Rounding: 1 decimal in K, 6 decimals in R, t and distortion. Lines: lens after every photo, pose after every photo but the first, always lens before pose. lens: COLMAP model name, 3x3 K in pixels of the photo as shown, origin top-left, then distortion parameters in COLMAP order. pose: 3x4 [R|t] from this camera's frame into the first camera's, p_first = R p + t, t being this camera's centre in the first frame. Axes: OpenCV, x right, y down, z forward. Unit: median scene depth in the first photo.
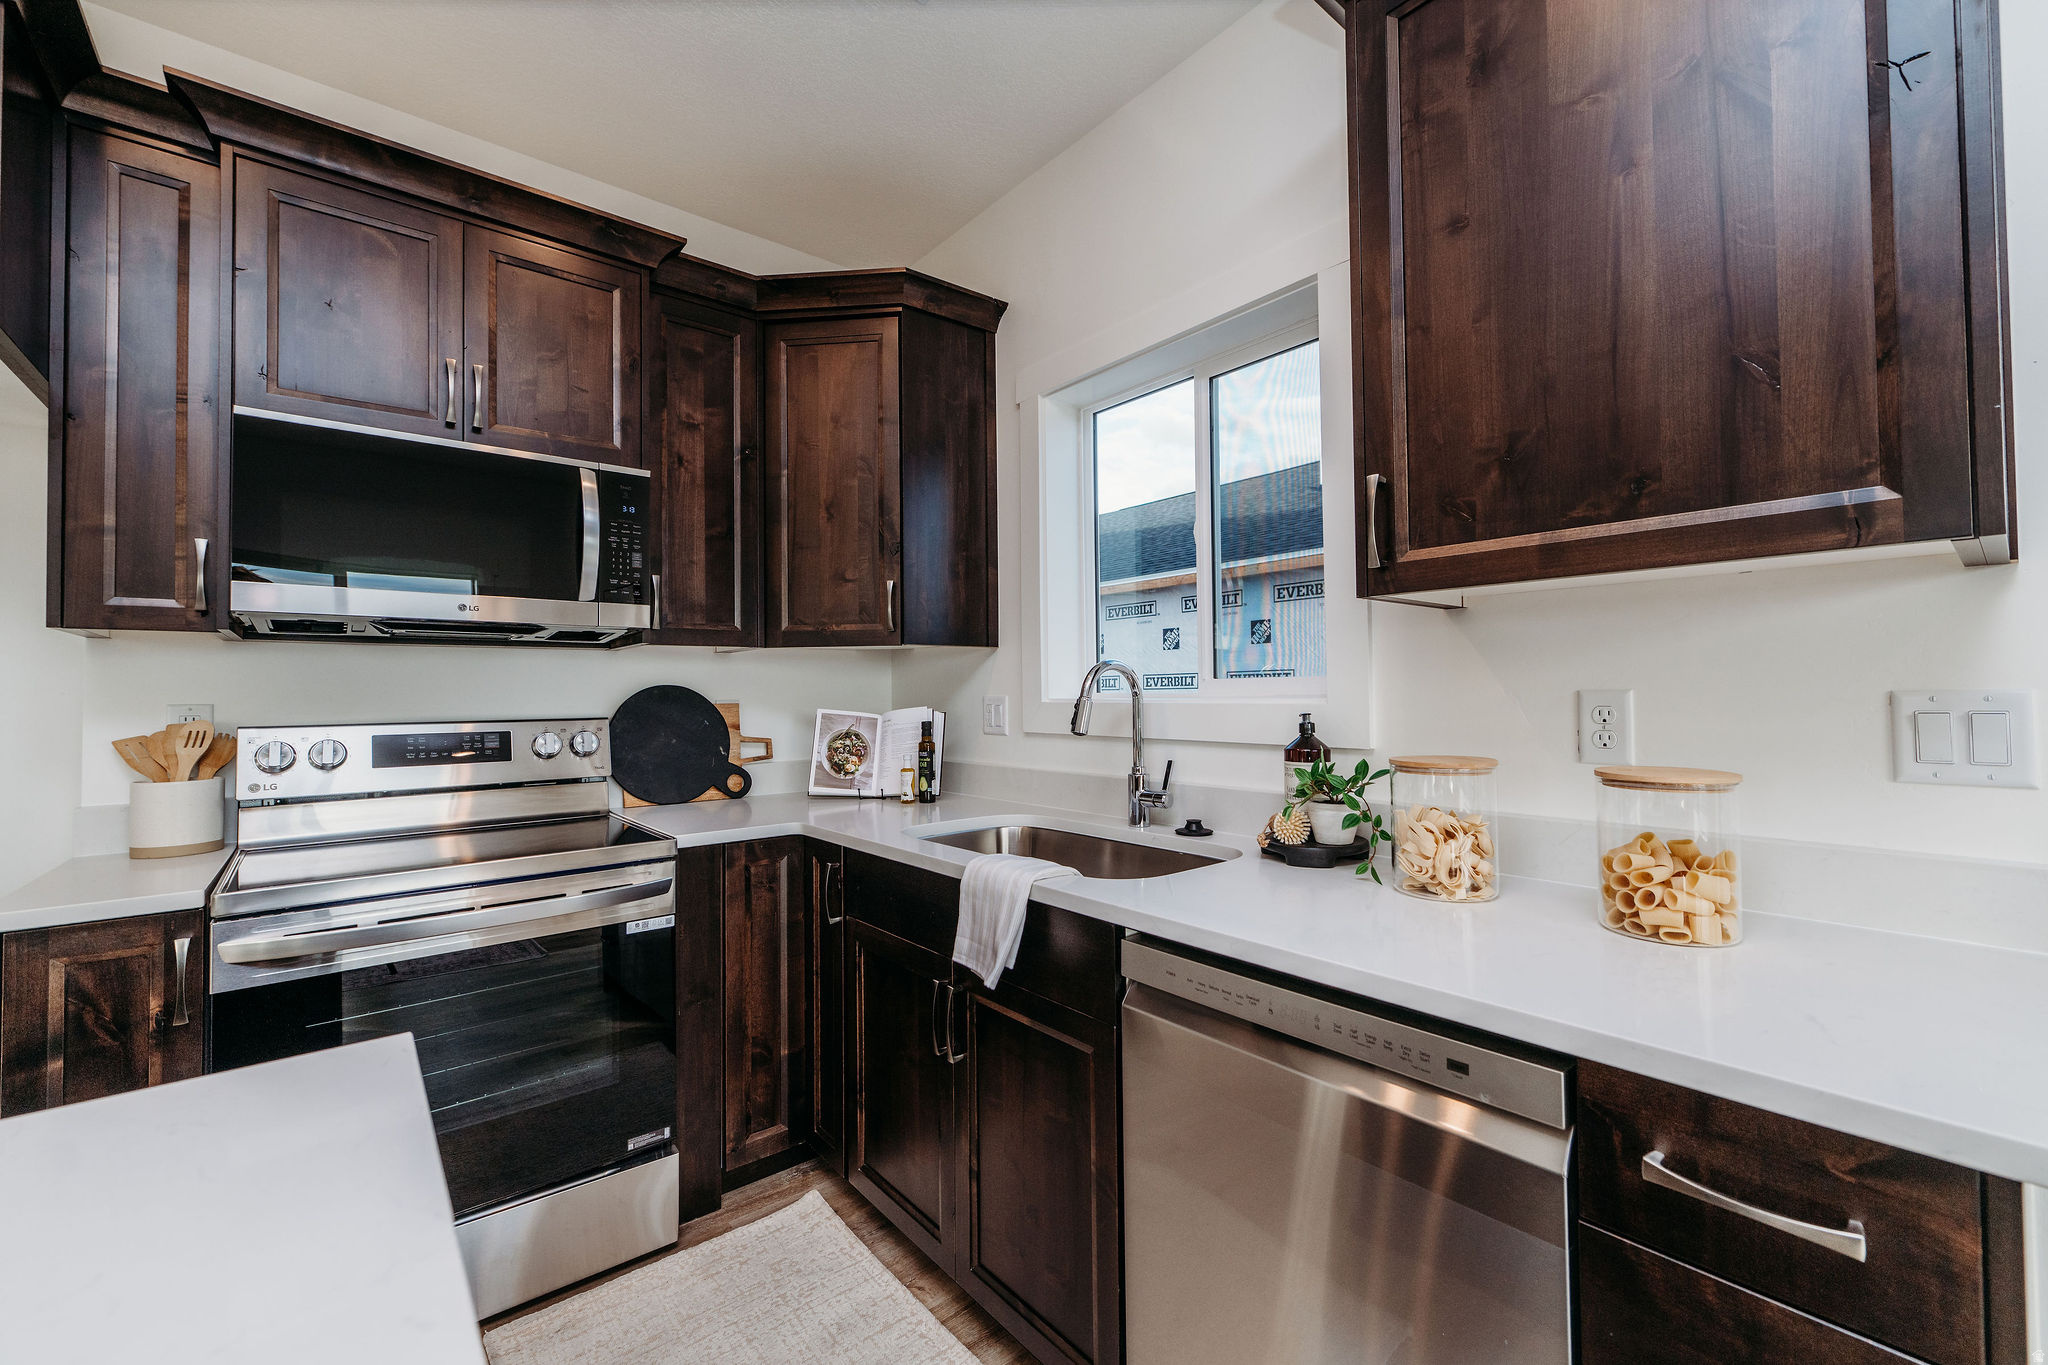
lens RADIAL K [[838.9, 0, 1023.7], [0, 838.9, 675.8], [0, 0, 1]] dist [-0.001250, -0.000390]
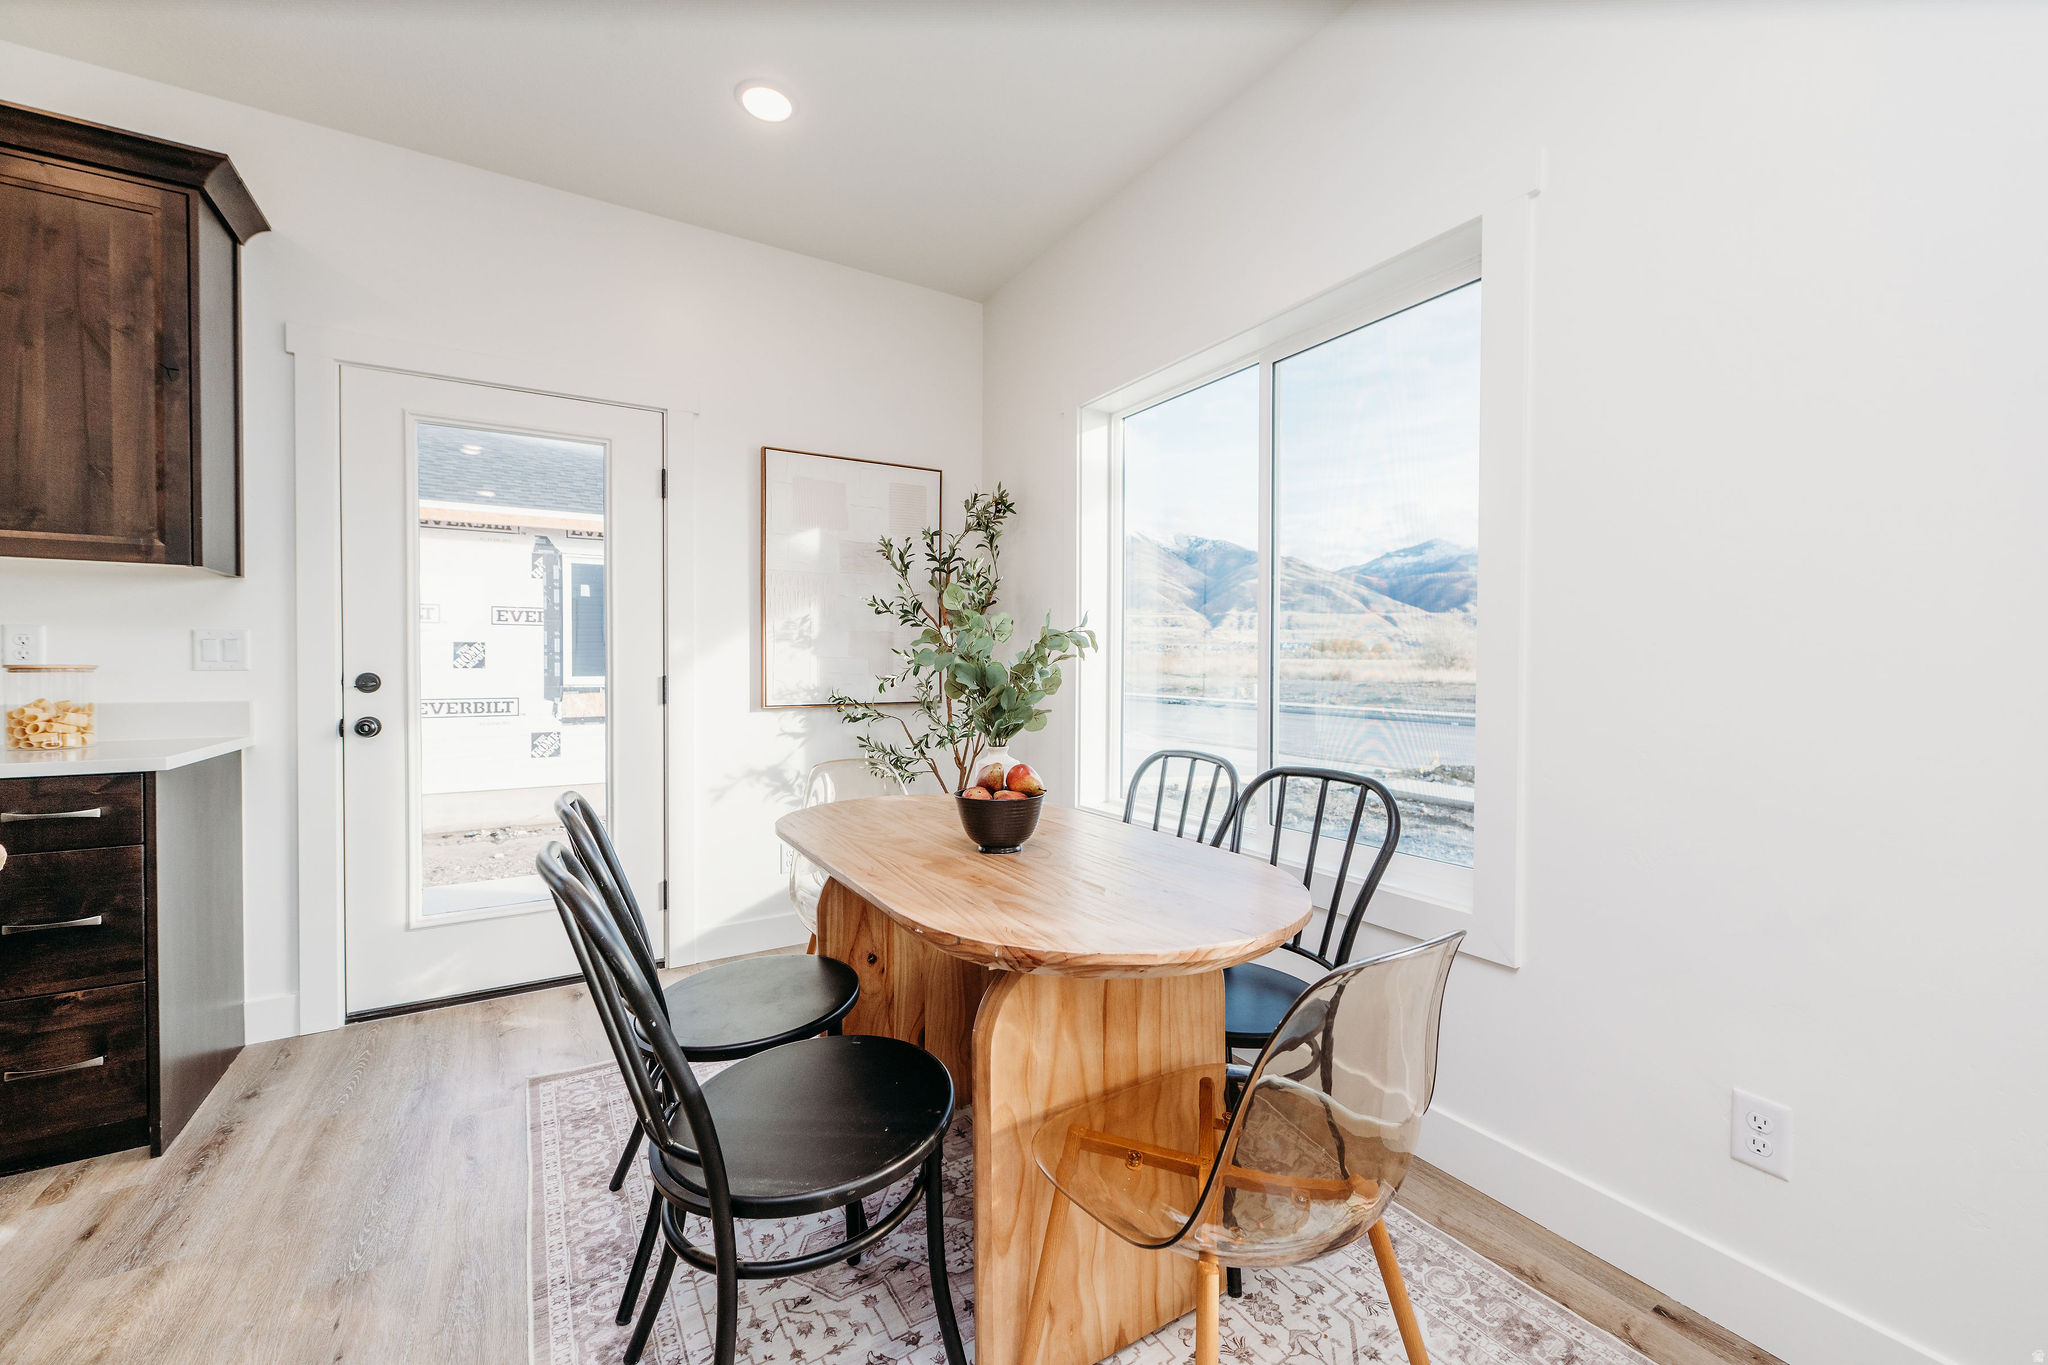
lens RADIAL K [[805.6, 0, 1031.0], [0, 805.6, 675.2], [0, 0, 1]] dist [0.000421, -0.000118]
pose [[0.143656, -0.001836, 0.989626, -0.377828], [-0.023956, 0.999699, 0.005332, 0.038144], [-0.989338, -0.024474, 0.143569, -0.759548]]
